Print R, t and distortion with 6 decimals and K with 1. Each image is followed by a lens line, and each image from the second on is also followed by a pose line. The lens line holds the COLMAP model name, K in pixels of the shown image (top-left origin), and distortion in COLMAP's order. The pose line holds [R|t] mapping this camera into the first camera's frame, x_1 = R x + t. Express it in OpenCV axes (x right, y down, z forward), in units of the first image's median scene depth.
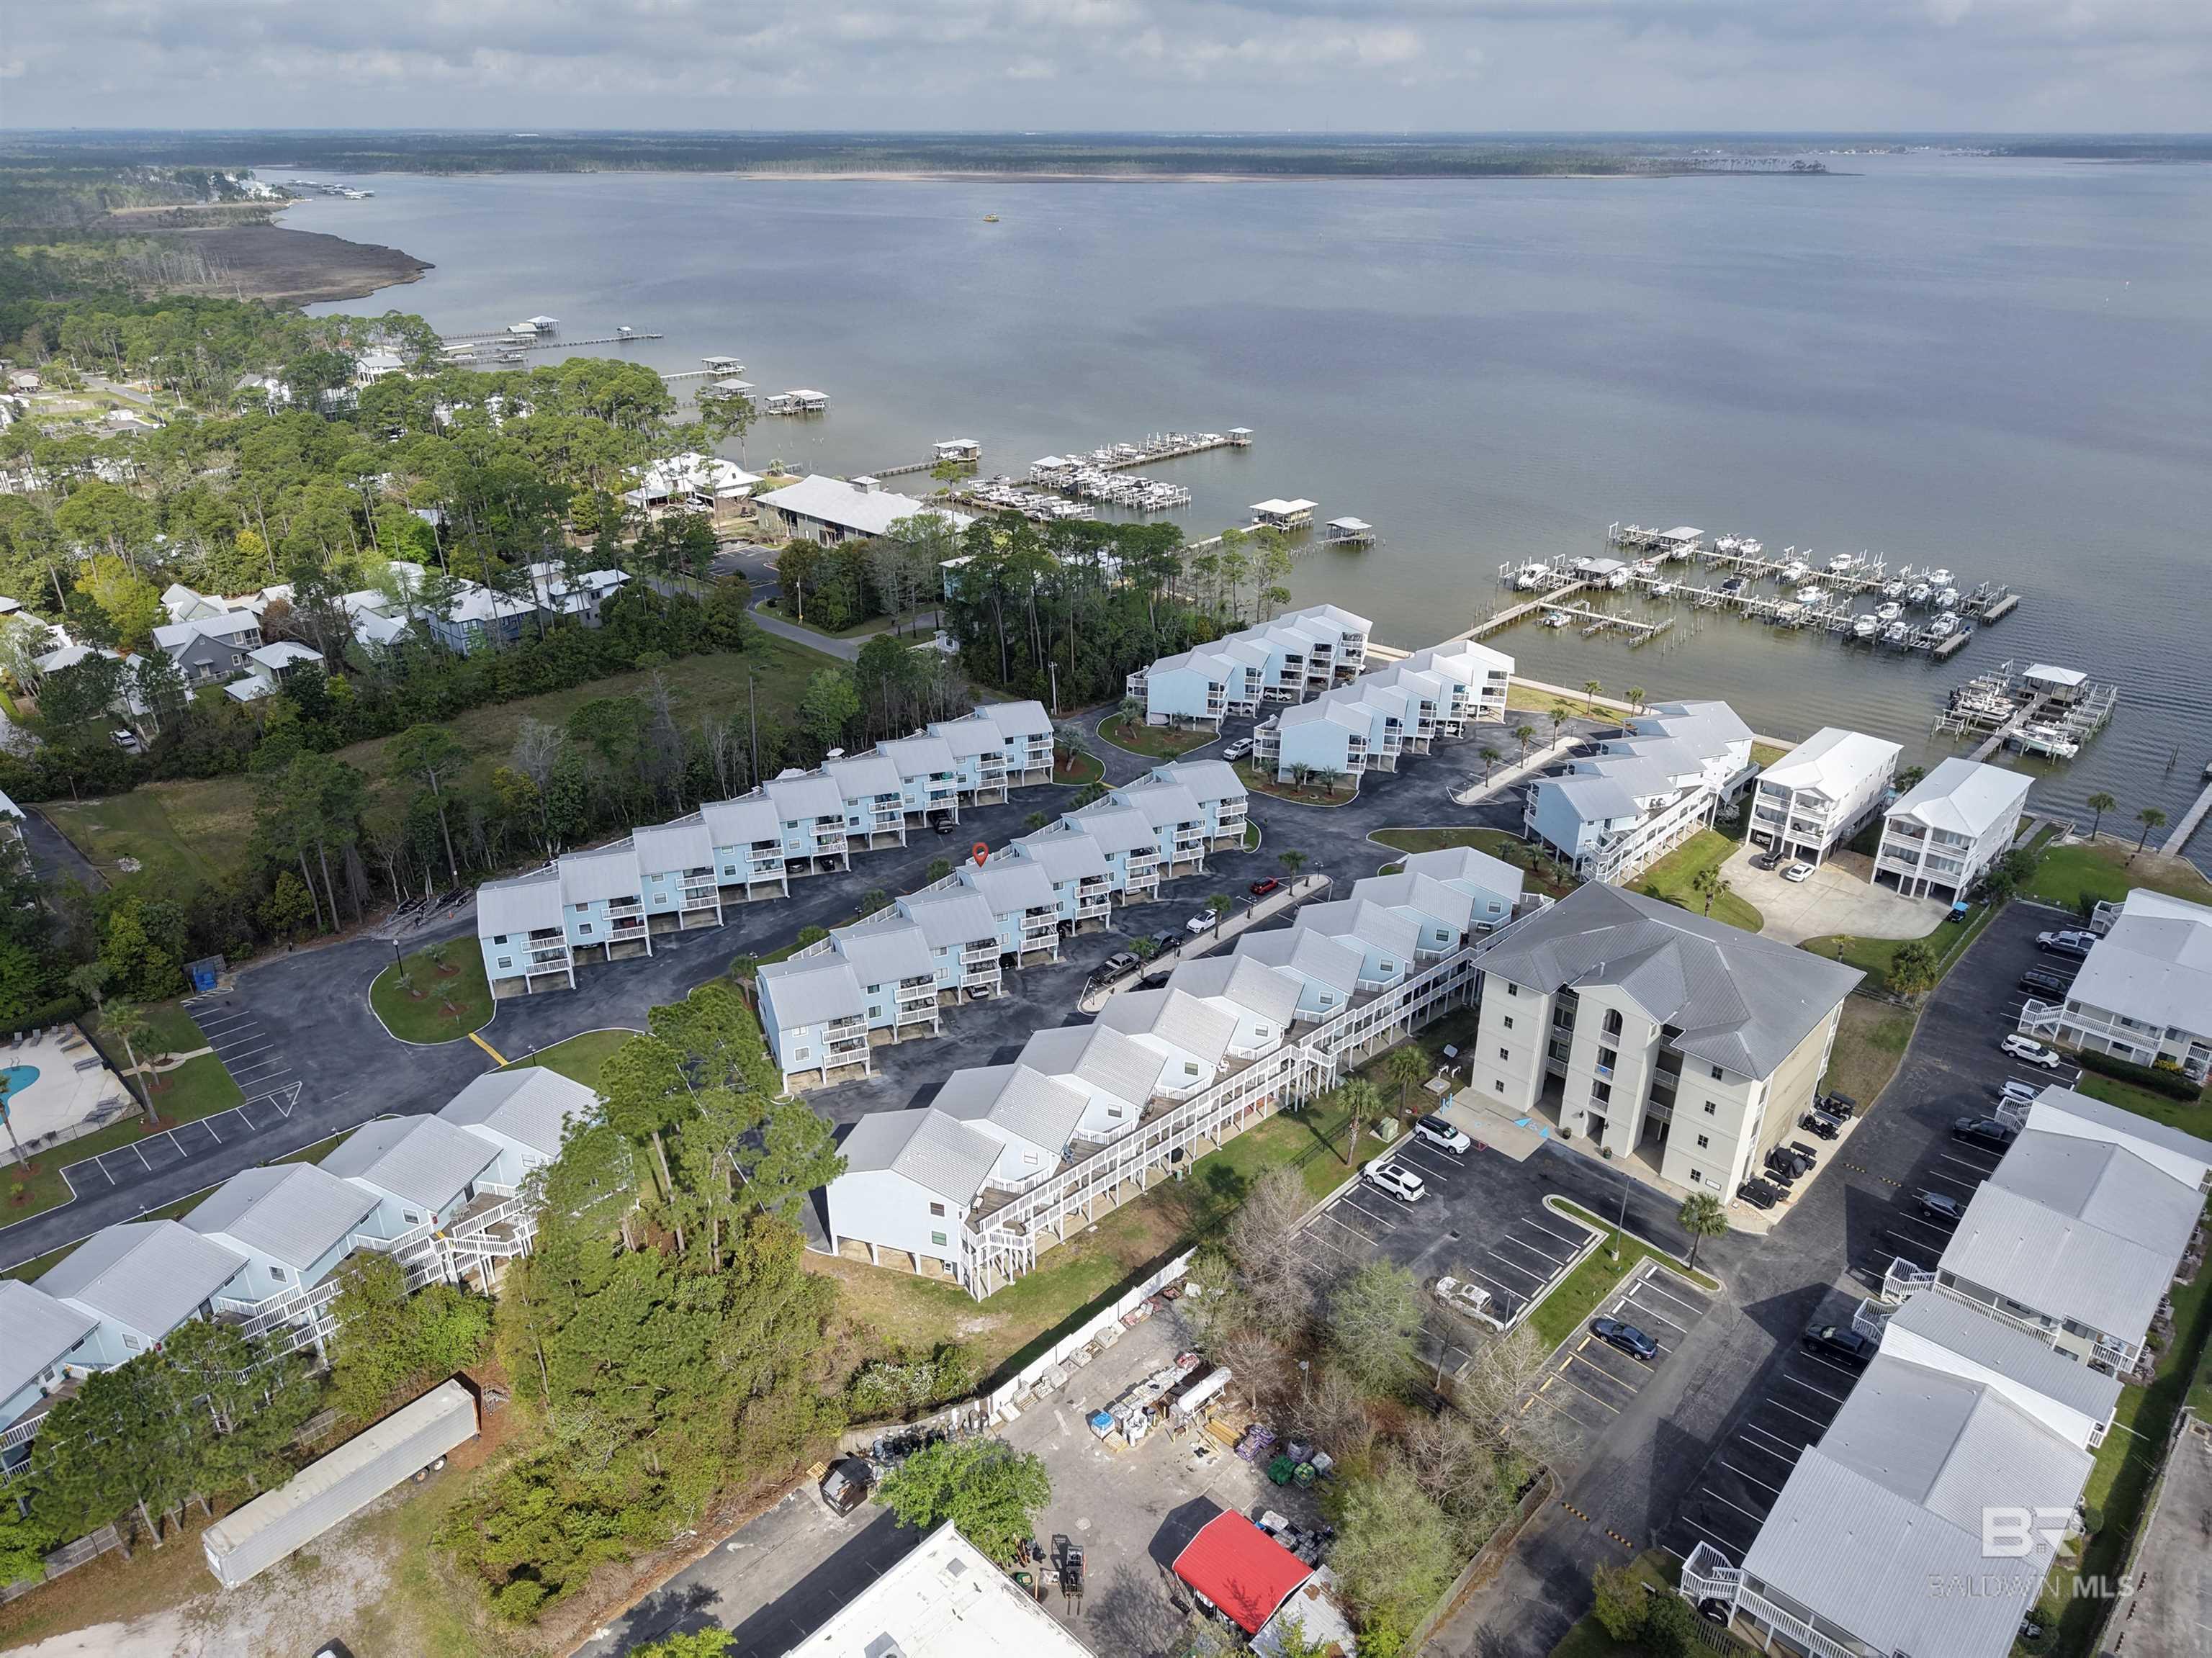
lens RADIAL K [[1457.1, 0, 1106.0], [0, 1457.1, 829.0], [0, 0, 1]] dist [0.037317, -0.034592]
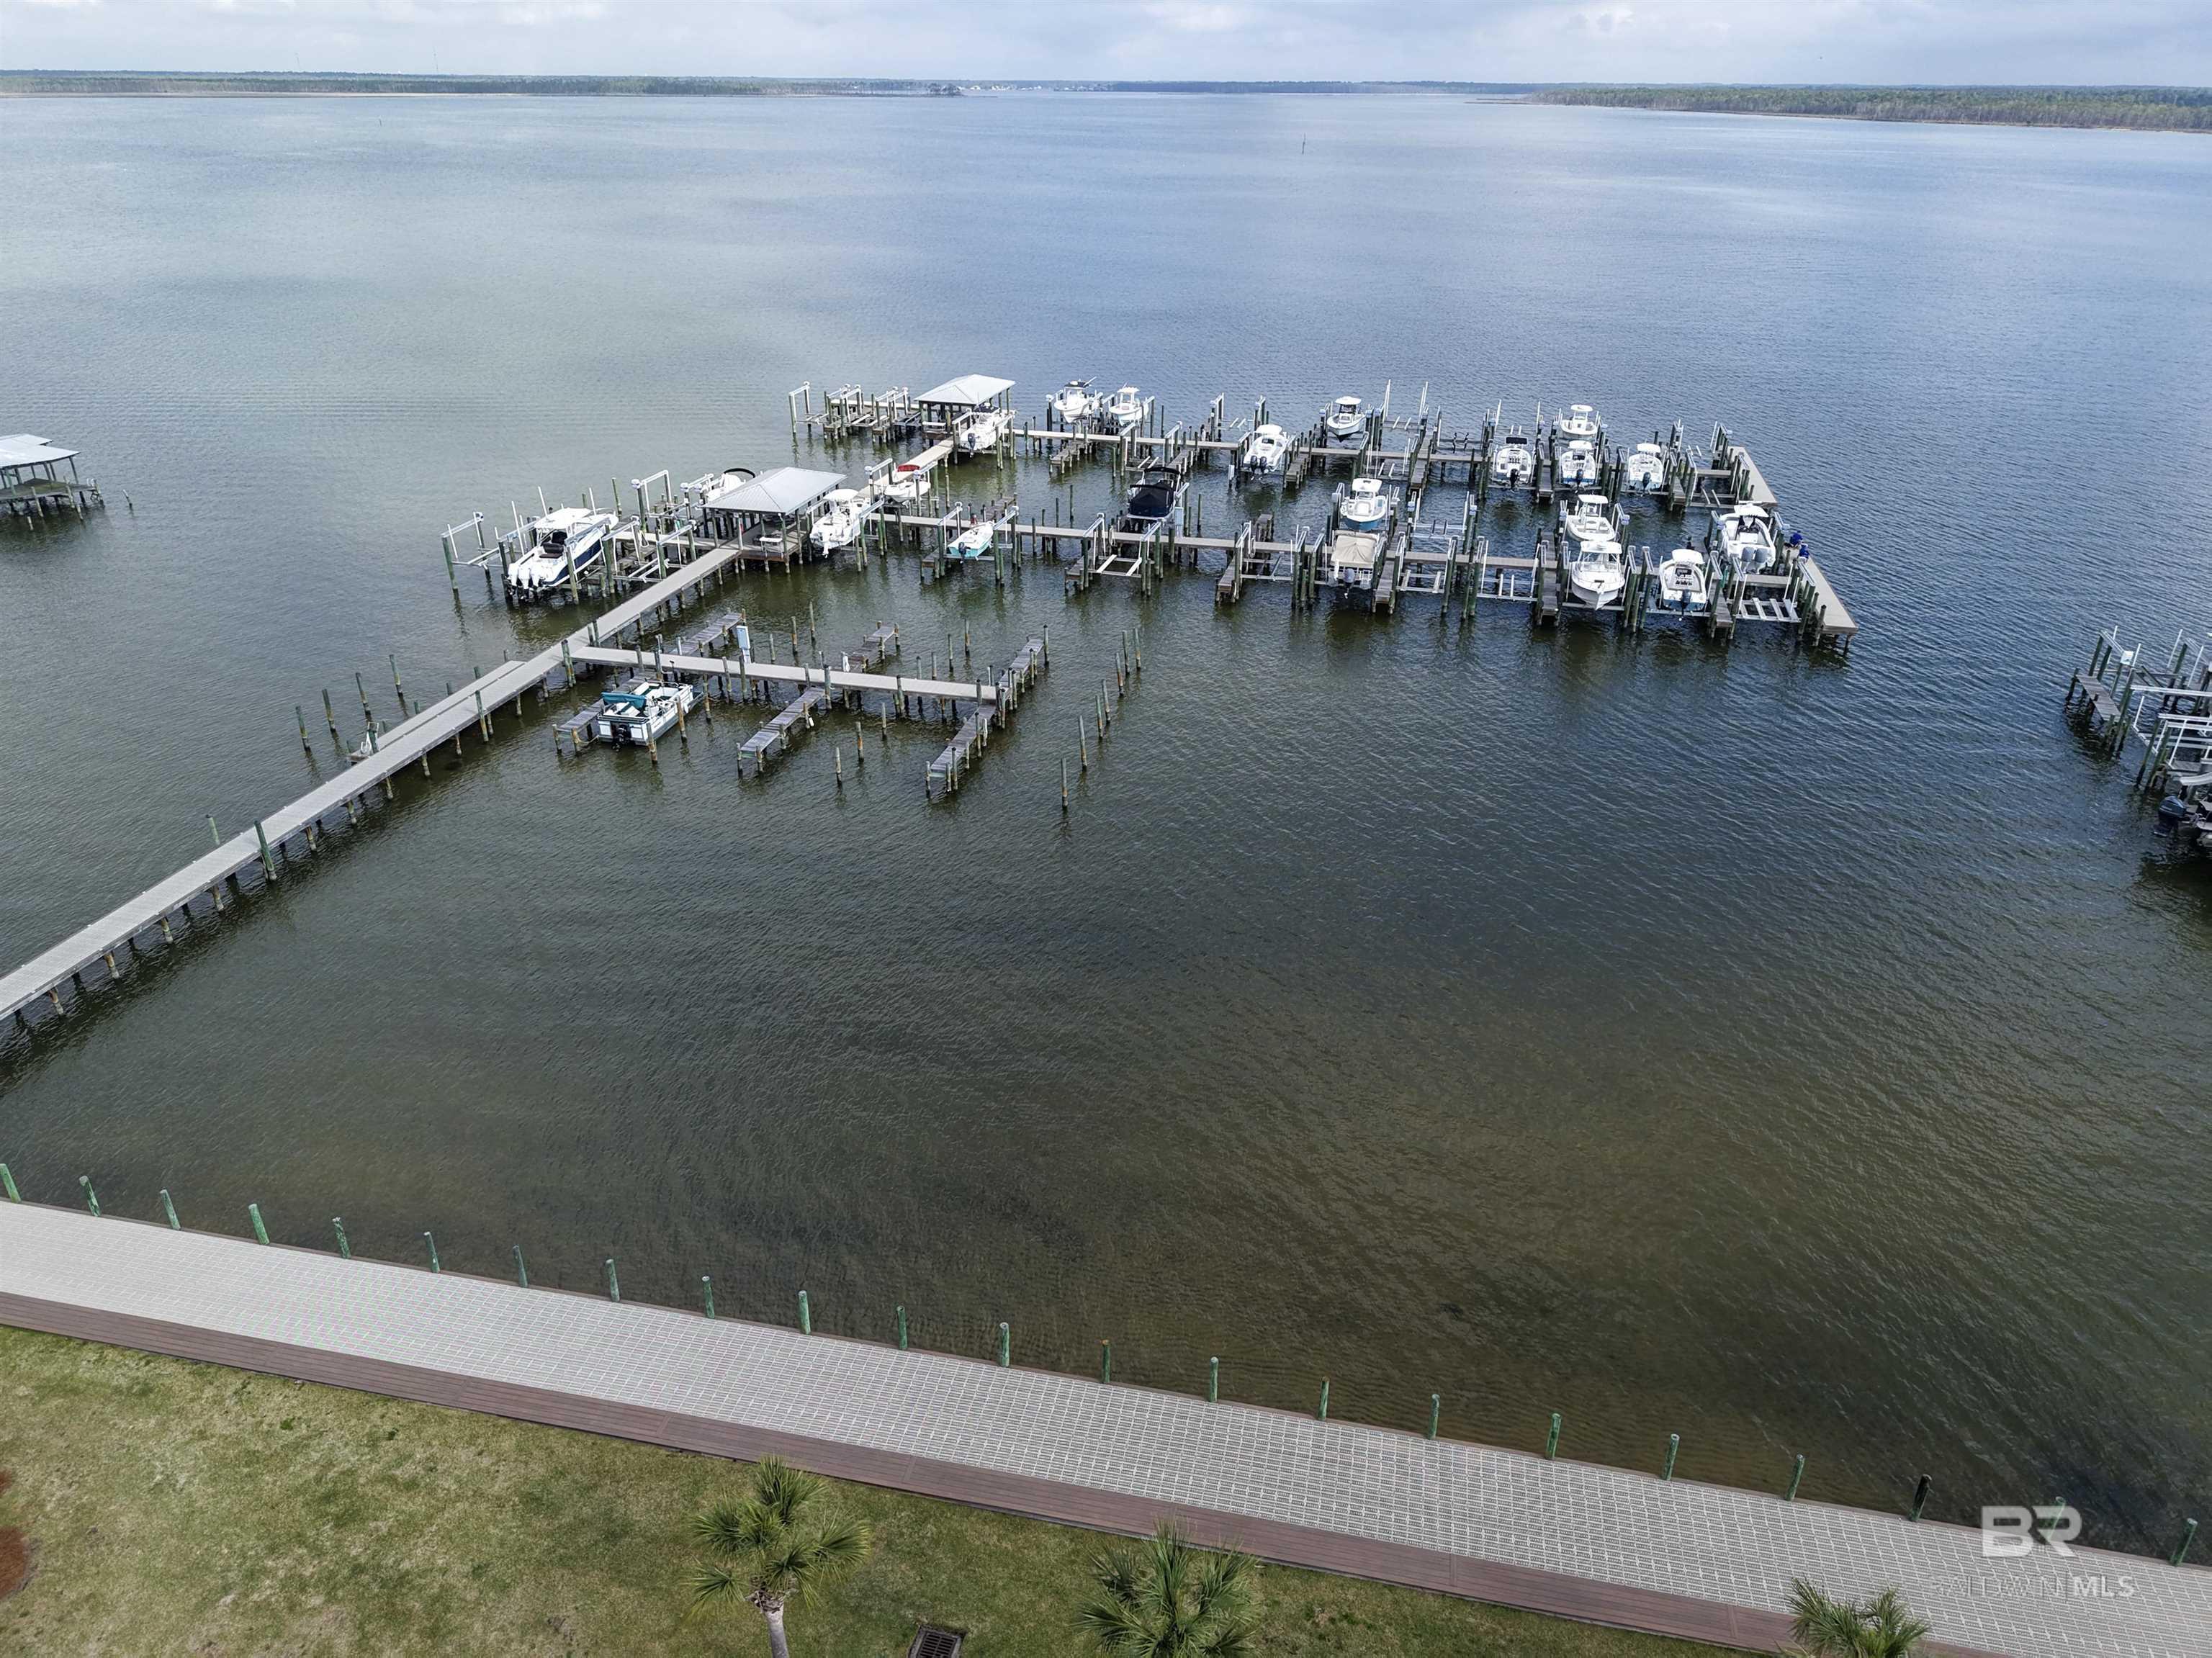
lens RADIAL K [[1457.1, 0, 1106.0], [0, 1457.1, 829.0], [0, 0, 1]] dist [0.037317, -0.034592]
pose [[0.872541, -0.218314, 0.437049, 0.245784], [0.205591, 0.975613, 0.076887, -0.117676], [-0.443176, 0.022766, 0.896145, 0.684323]]
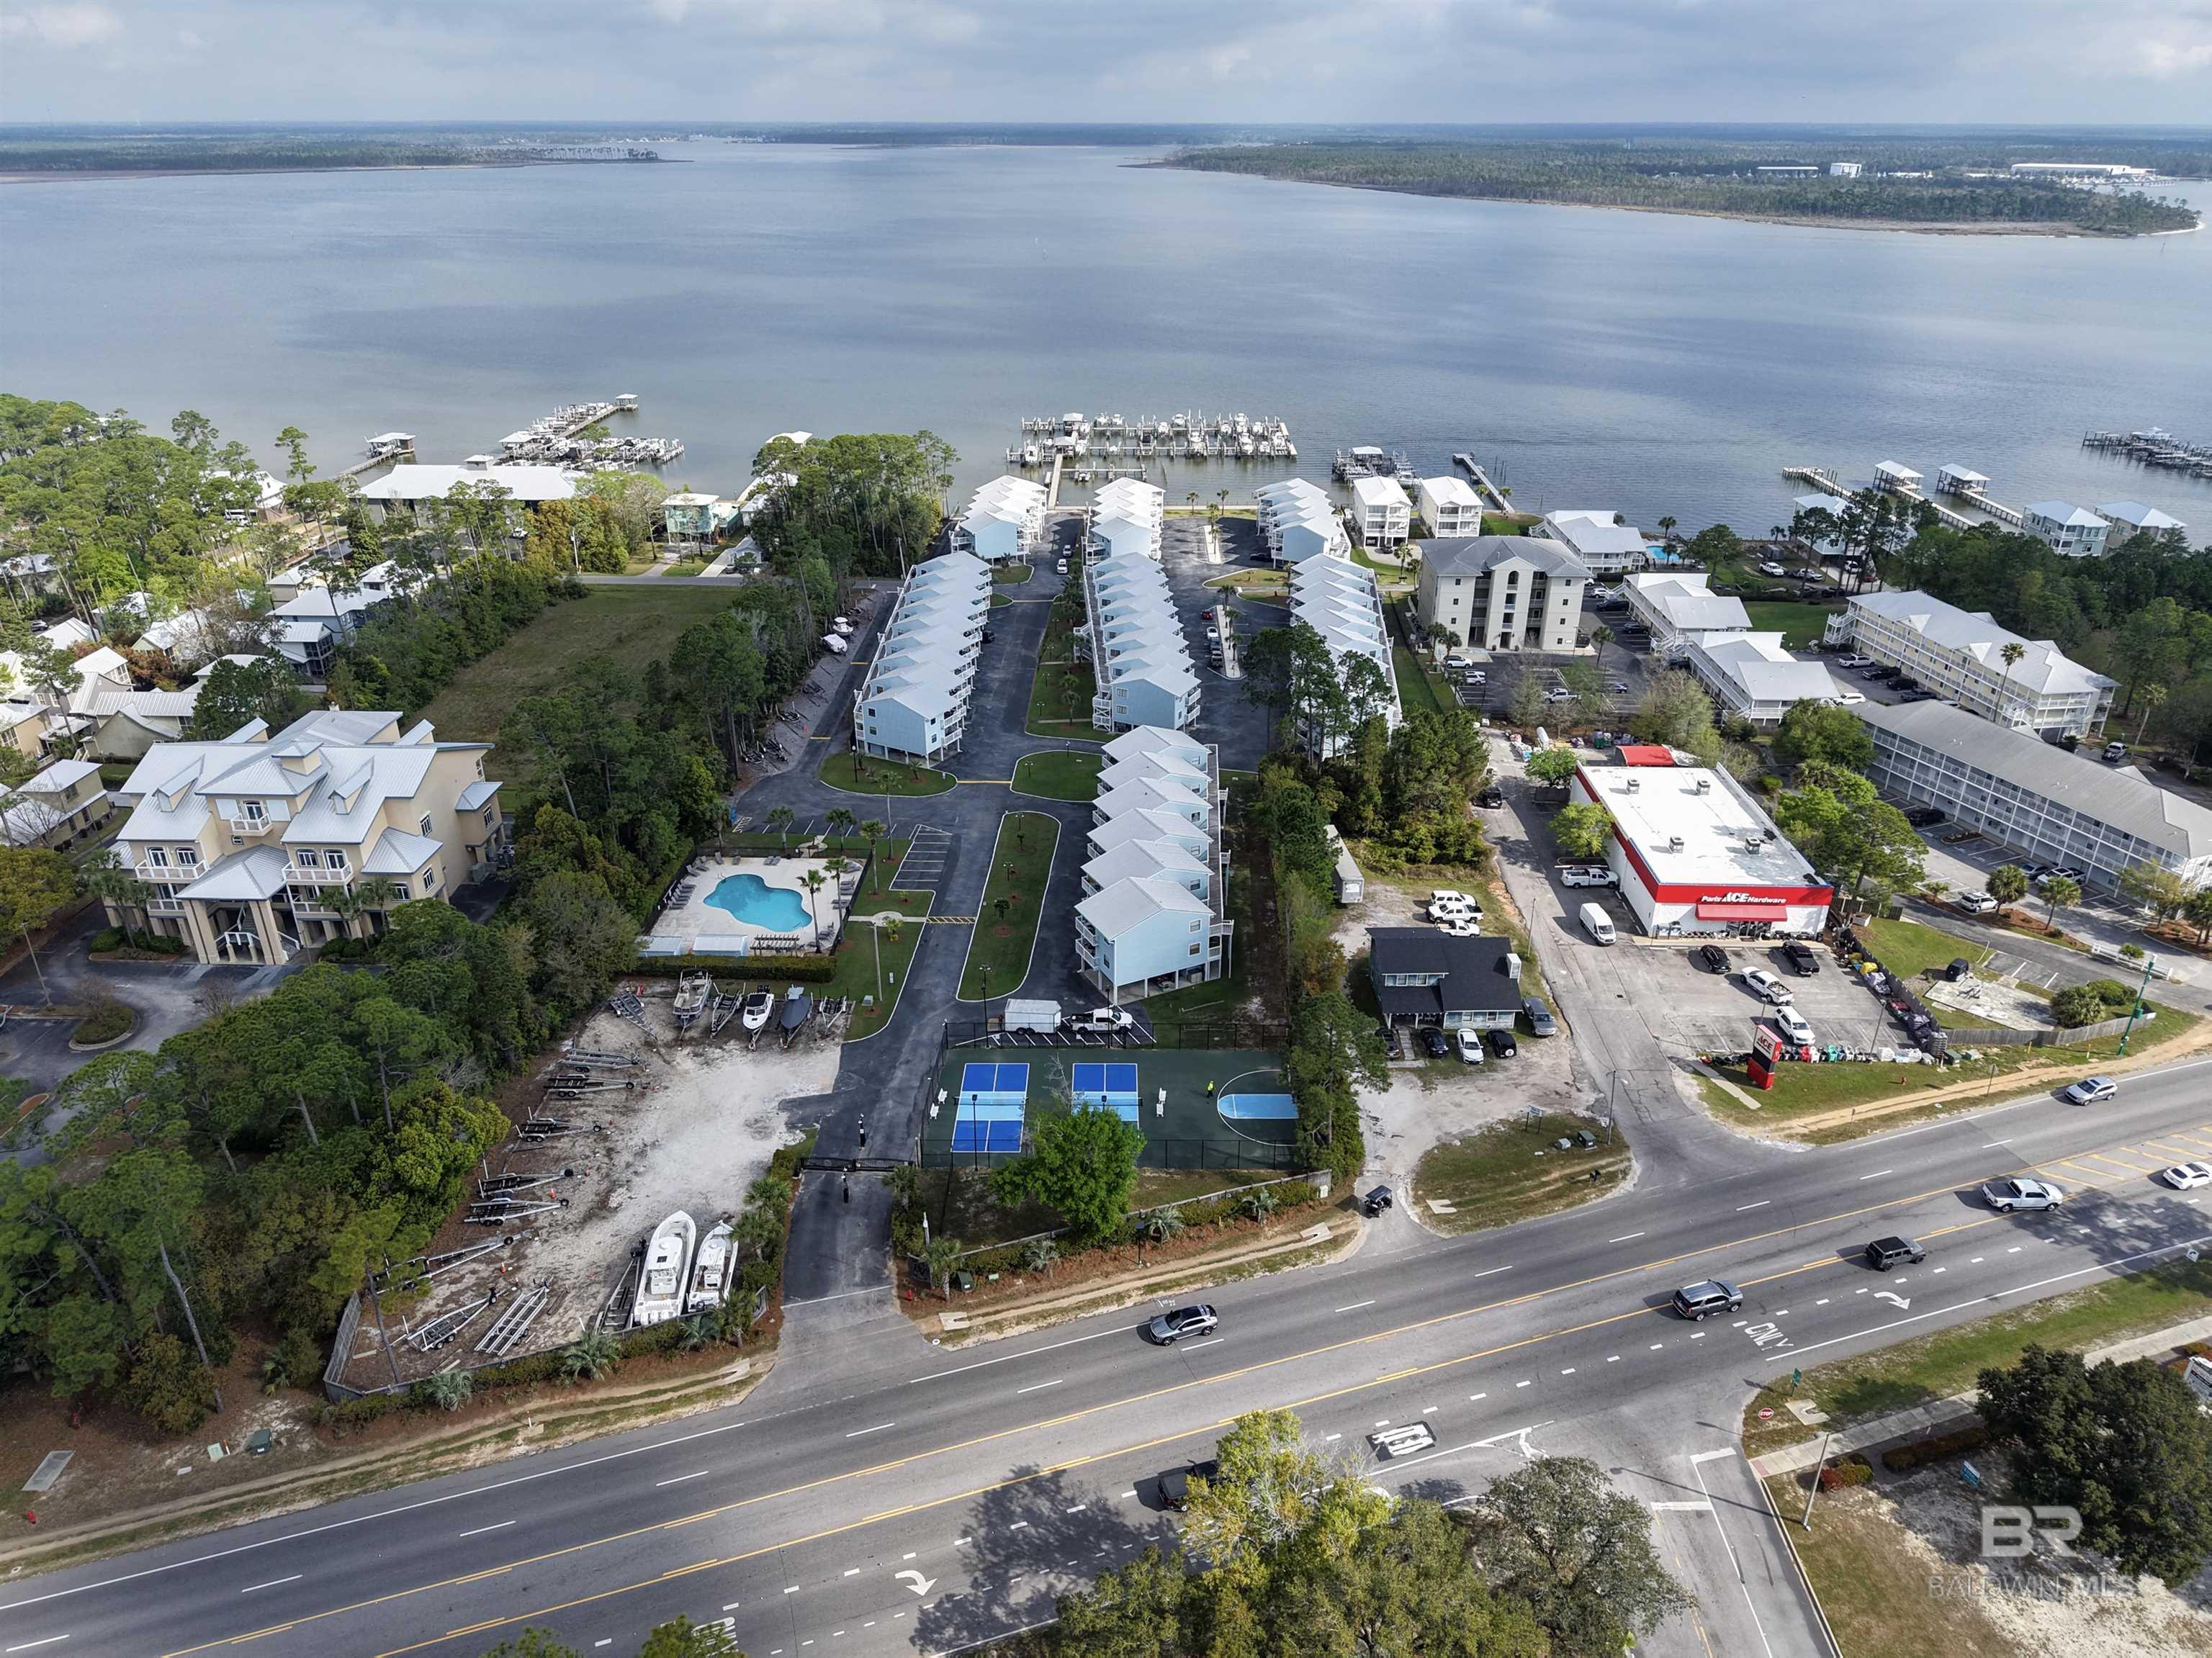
lens RADIAL K [[1485.8, 0, 1111.7], [0, 1485.8, 793.7], [0, 0, 1]] dist [0.042008, -0.048894]
pose [[0.743753, -0.275963, 0.608831, -0.581070], [0.288392, 0.954149, 0.080181, 0.038495], [-0.603043, 0.115947, 0.789237, -0.101735]]
